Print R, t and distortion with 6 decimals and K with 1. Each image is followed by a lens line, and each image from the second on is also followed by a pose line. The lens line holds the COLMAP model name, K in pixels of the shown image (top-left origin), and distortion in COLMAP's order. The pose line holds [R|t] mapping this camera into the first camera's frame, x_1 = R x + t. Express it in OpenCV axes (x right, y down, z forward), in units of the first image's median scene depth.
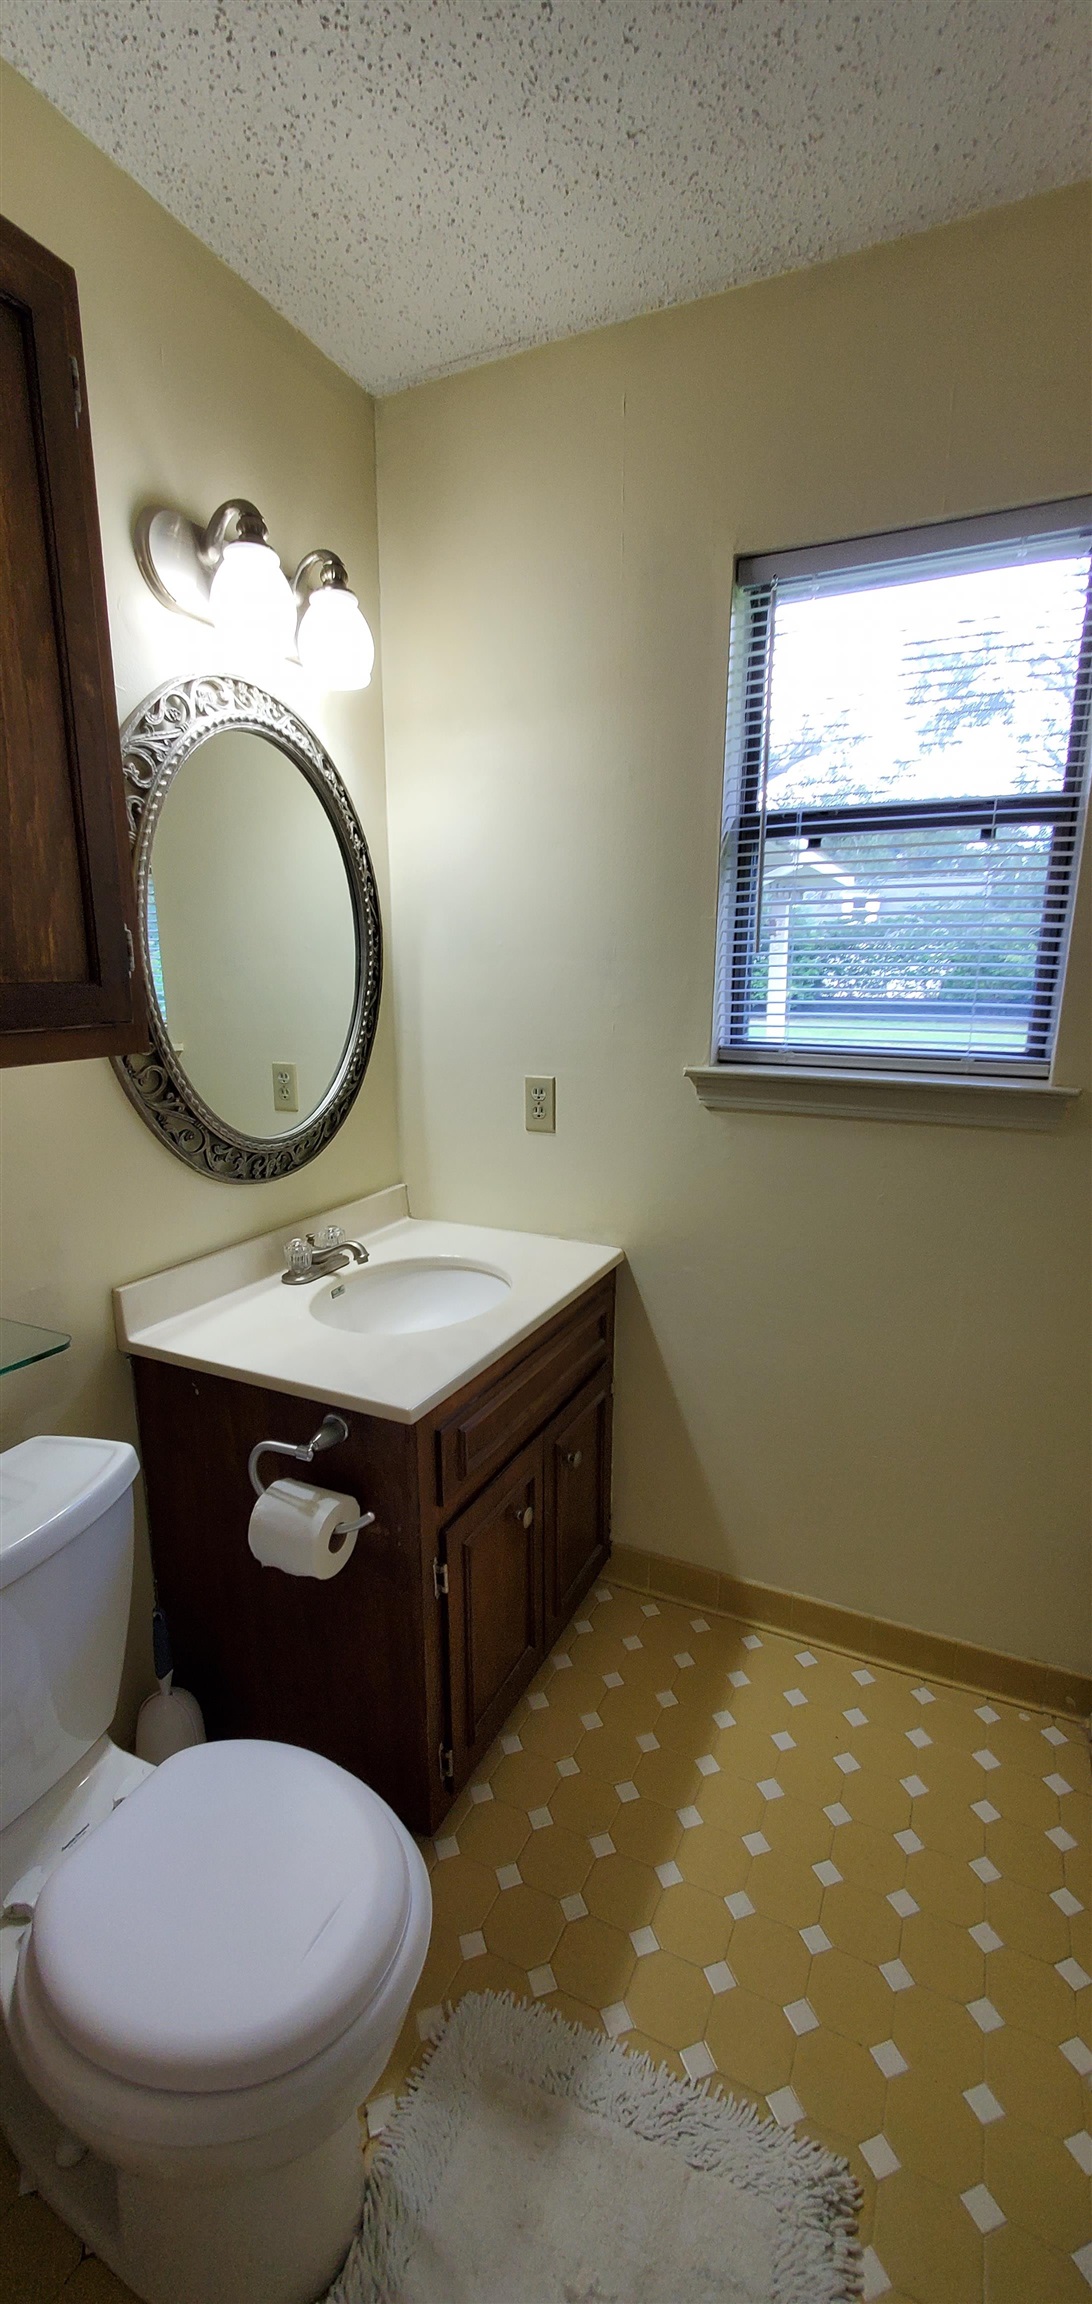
lens RADIAL K [[921.3, 0, 546.0], [0, 921.3, 1152.0], [0, 0, 1]] dist [0.001929, -0.002889]
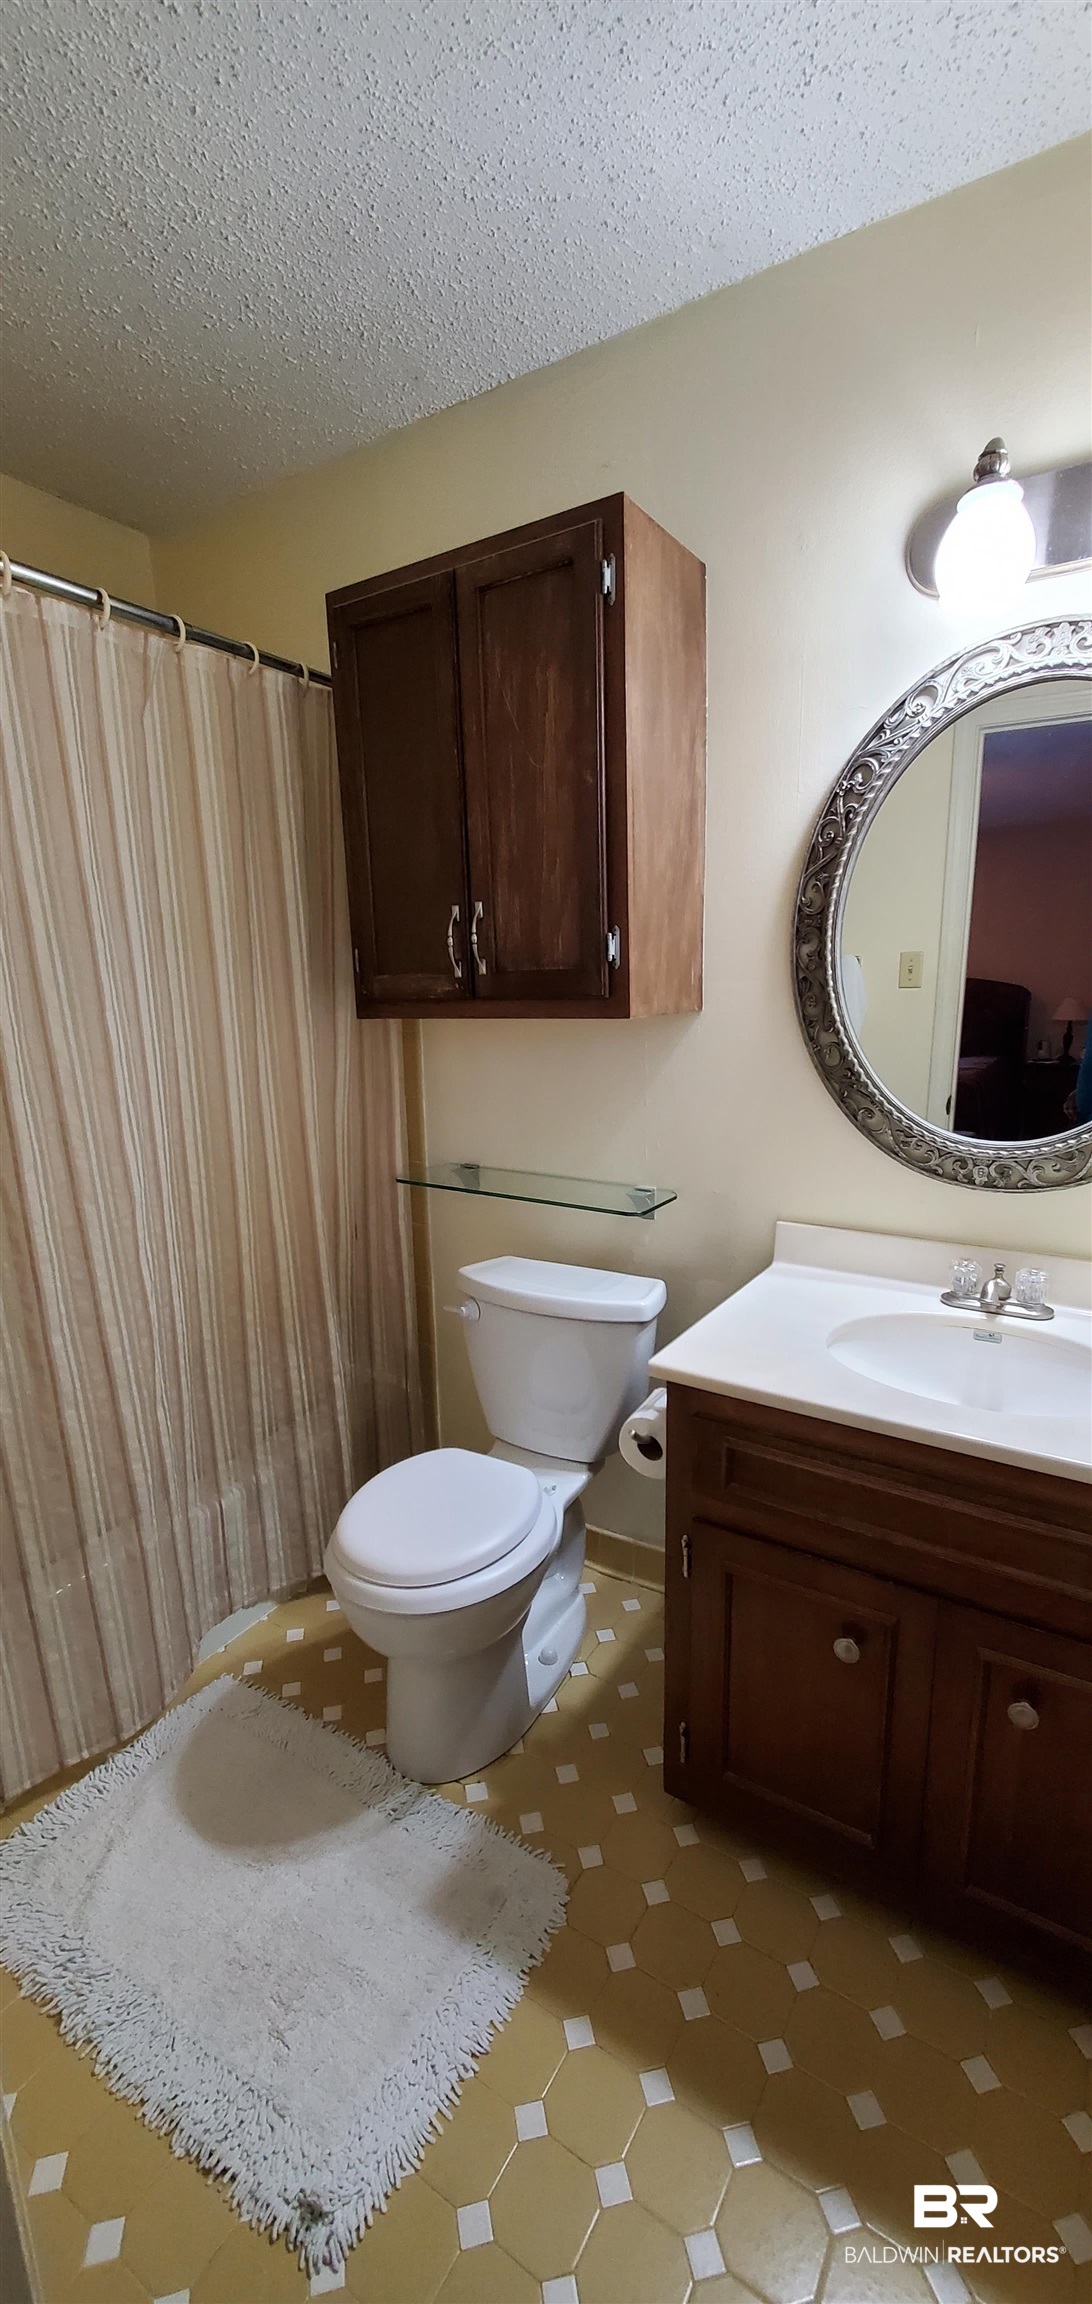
lens RADIAL K [[921.3, 0, 546.0], [0, 921.3, 1152.0], [0, 0, 1]] dist [0.001929, -0.002889]
pose [[-0.142282, 0.186008, -0.972192, 0.852447], [-0.179076, 0.961139, 0.210101, -0.158880], [0.973492, 0.203990, -0.103443, 0.911950]]
